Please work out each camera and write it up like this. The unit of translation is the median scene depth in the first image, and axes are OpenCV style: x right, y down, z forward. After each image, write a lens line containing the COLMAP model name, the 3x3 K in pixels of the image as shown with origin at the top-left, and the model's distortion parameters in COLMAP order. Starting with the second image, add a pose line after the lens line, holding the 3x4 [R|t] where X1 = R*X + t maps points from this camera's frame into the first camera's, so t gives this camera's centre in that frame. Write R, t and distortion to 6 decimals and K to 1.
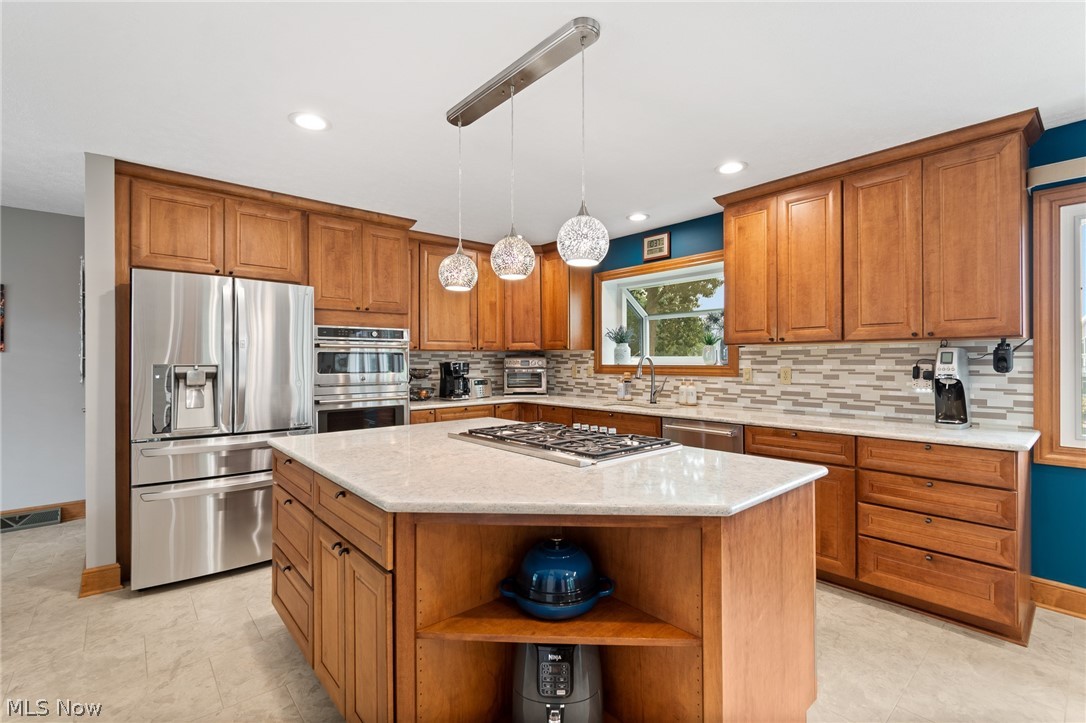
lens RADIAL K [[484.5, 0, 563.9], [0, 484.5, 361.4], [0, 0, 1]] dist [0.001442, -0.001812]
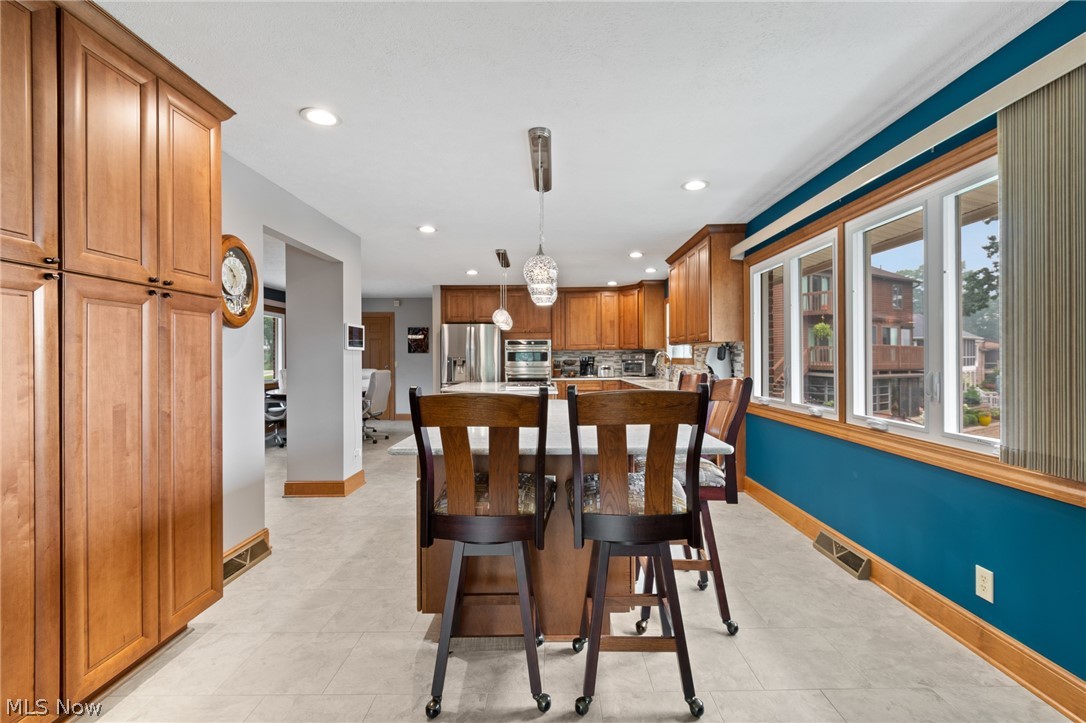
lens RADIAL K [[484.5, 0, 552.2], [0, 484.5, 358.1], [0, 0, 1]] dist [0.001442, -0.001812]
pose [[0.747711, -0.001734, -0.664022, 1.057422], [0.003855, 0.999991, 0.001730, 0.005254], [0.664013, -0.003853, 0.747711, -0.504693]]
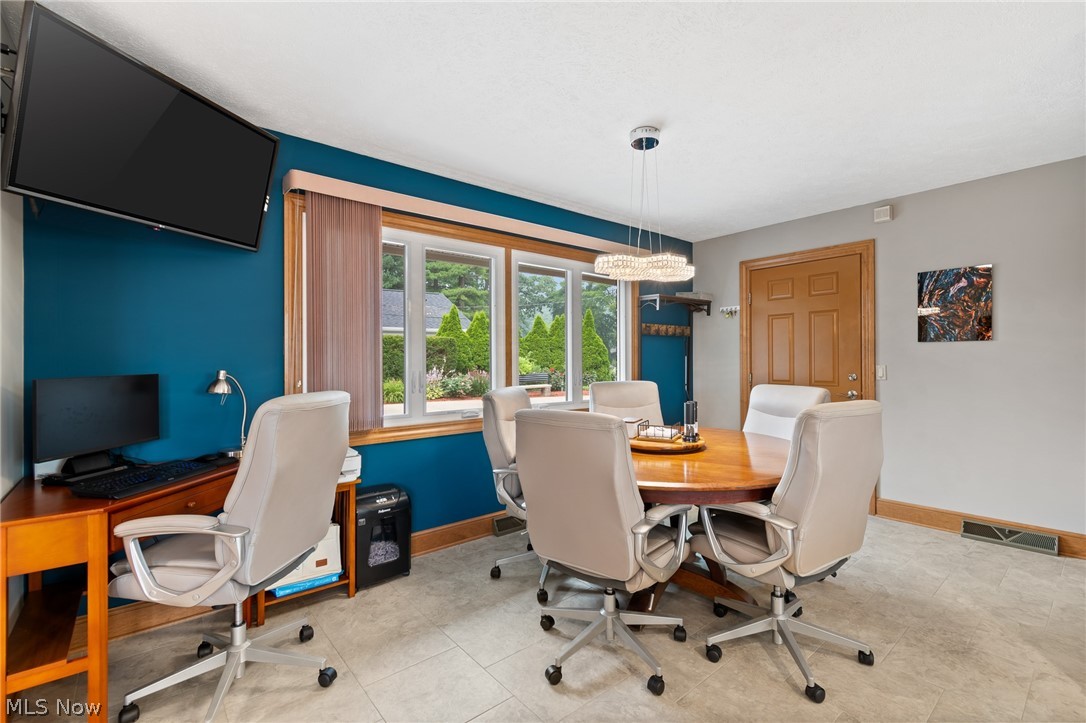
lens RADIAL K [[484.5, 0, 540.8], [0, 484.5, 362.6], [0, 0, 1]] dist [0.001442, -0.001812]
pose [[-0.041289, 0.005702, -0.999131, -0.227641], [0.006857, 0.999962, 0.005423, 0.010219], [0.999124, -0.006627, -0.041326, 0.200979]]
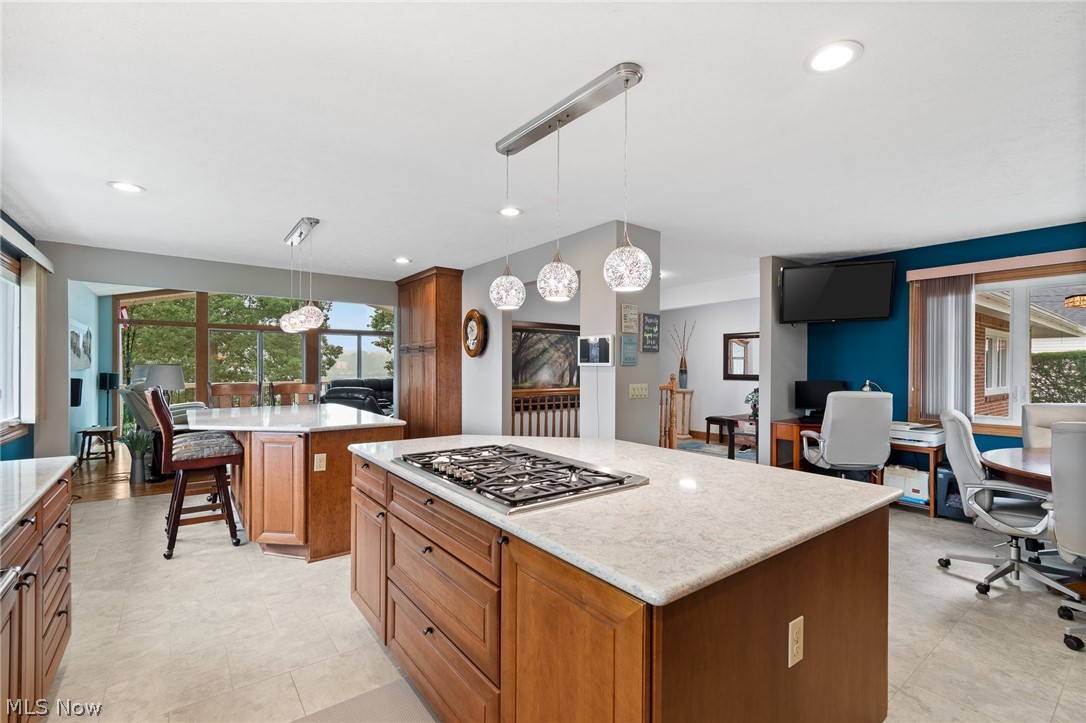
lens RADIAL K [[484.5, 0, 555.3], [0, 484.5, 374.5], [0, 0, 1]] dist [0.001442, -0.001812]
pose [[-0.995491, -0.001207, 0.094850, -0.119480], [0.000078, 0.999908, 0.013549, -0.012279], [-0.094858, 0.013495, -0.995399, 1.104278]]
